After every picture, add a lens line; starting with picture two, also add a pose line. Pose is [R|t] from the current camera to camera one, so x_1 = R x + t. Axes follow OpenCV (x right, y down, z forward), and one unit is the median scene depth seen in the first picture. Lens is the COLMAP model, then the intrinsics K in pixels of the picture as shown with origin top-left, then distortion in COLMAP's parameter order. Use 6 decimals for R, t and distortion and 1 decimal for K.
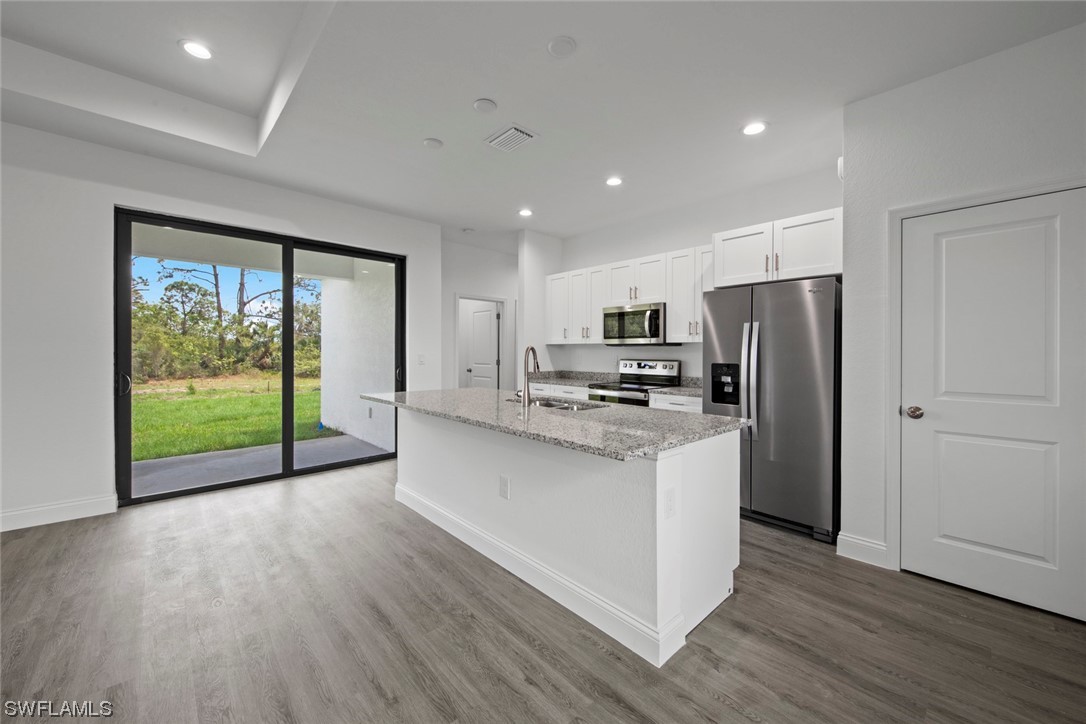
lens RADIAL K [[416.6, 0, 540.8], [0, 416.6, 349.4], [0, 0, 1]] dist [-0.000040, -0.000215]
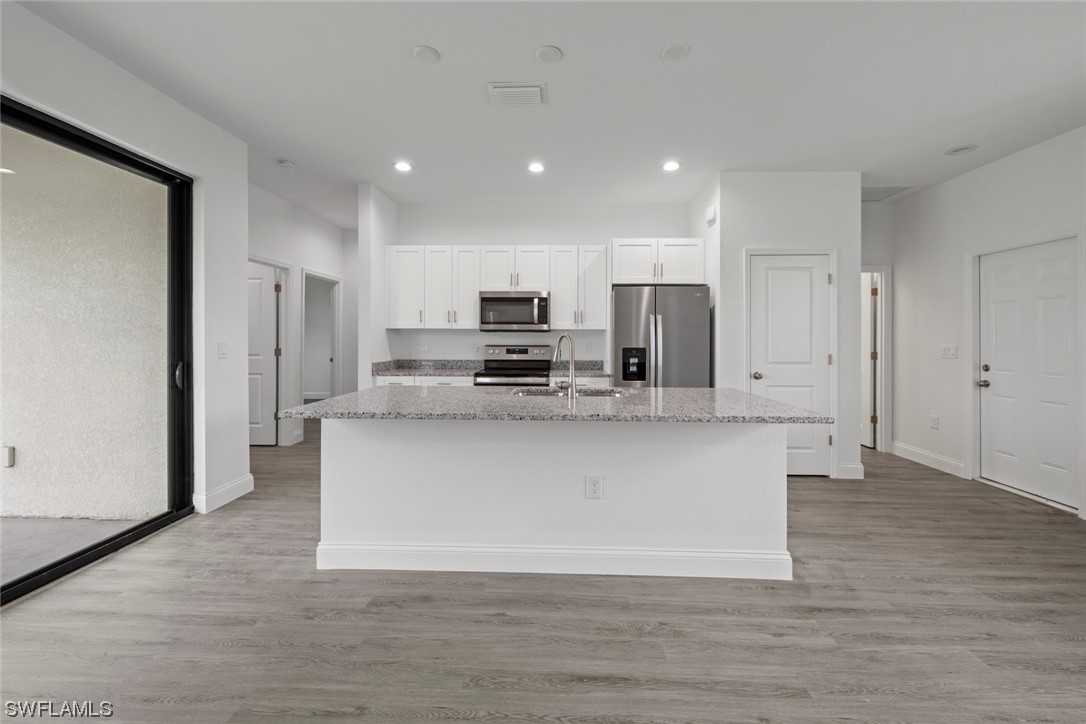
lens RADIAL K [[425.5, 0, 545.0], [0, 425.5, 332.2], [0, 0, 1]] dist [0.002353, -0.000330]
pose [[0.697237, 0.006528, 0.716811, -0.603060], [-0.005003, 0.999978, -0.004240, -0.004699], [-0.716823, -0.000630, 0.697255, 0.303830]]
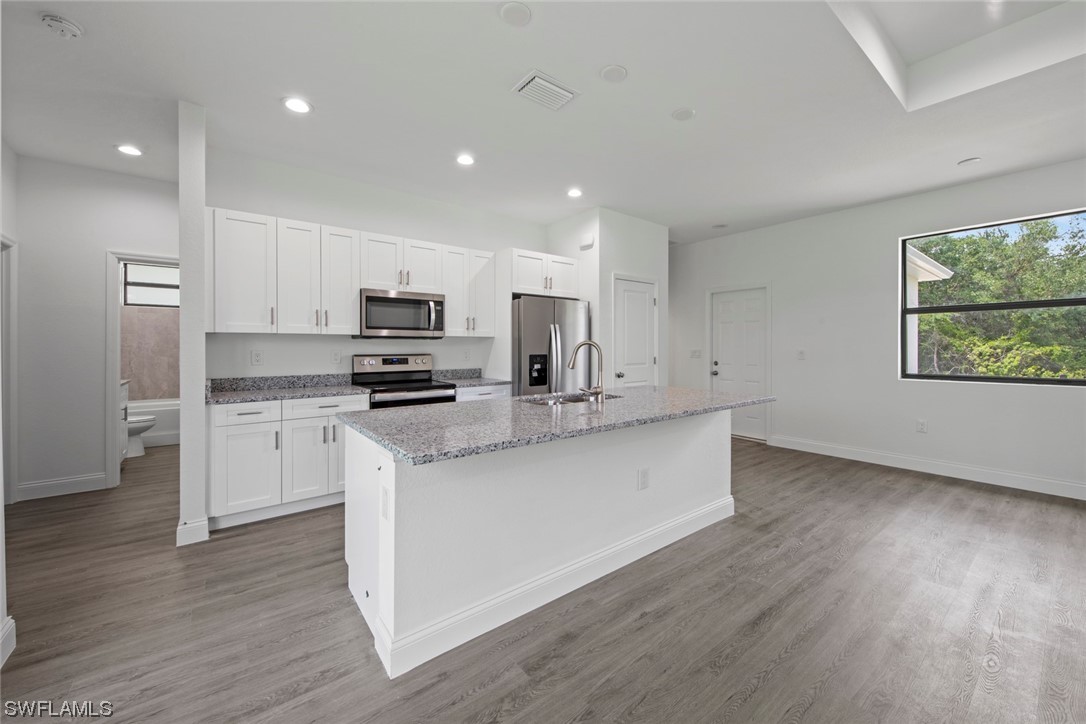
lens RADIAL K [[422.1, 0, 547.1], [0, 422.1, 342.7], [0, 0, 1]] dist [0.012000, -0.006600]
pose [[0.069023, 0.000805, 0.997615, -0.827141], [-0.007272, 0.999974, -0.000304, -0.002522], [-0.997589, -0.007234, 0.069027, 0.840929]]
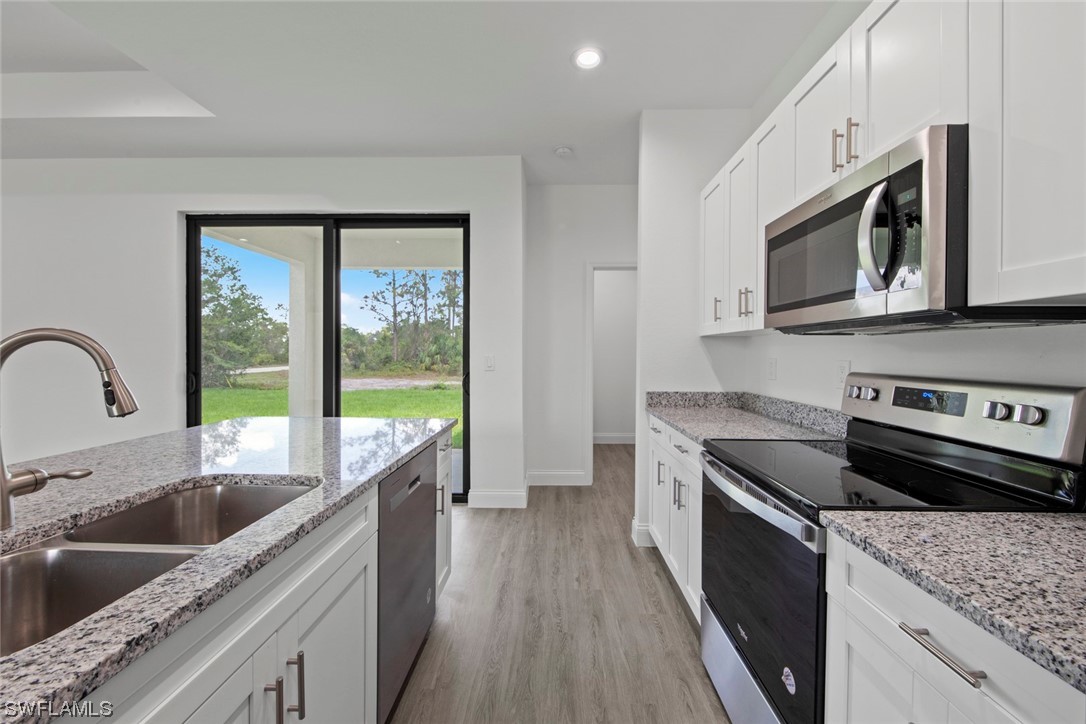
lens RADIAL K [[425.4, 0, 543.7], [0, 425.4, 355.9], [0, 0, 1]] dist [0.001487, 0.000014]
pose [[0.723197, 0.000949, -0.690642, 0.359889], [0.006141, 0.999951, 0.007805, 0.008480], [0.690615, -0.009886, 0.723155, 0.836890]]
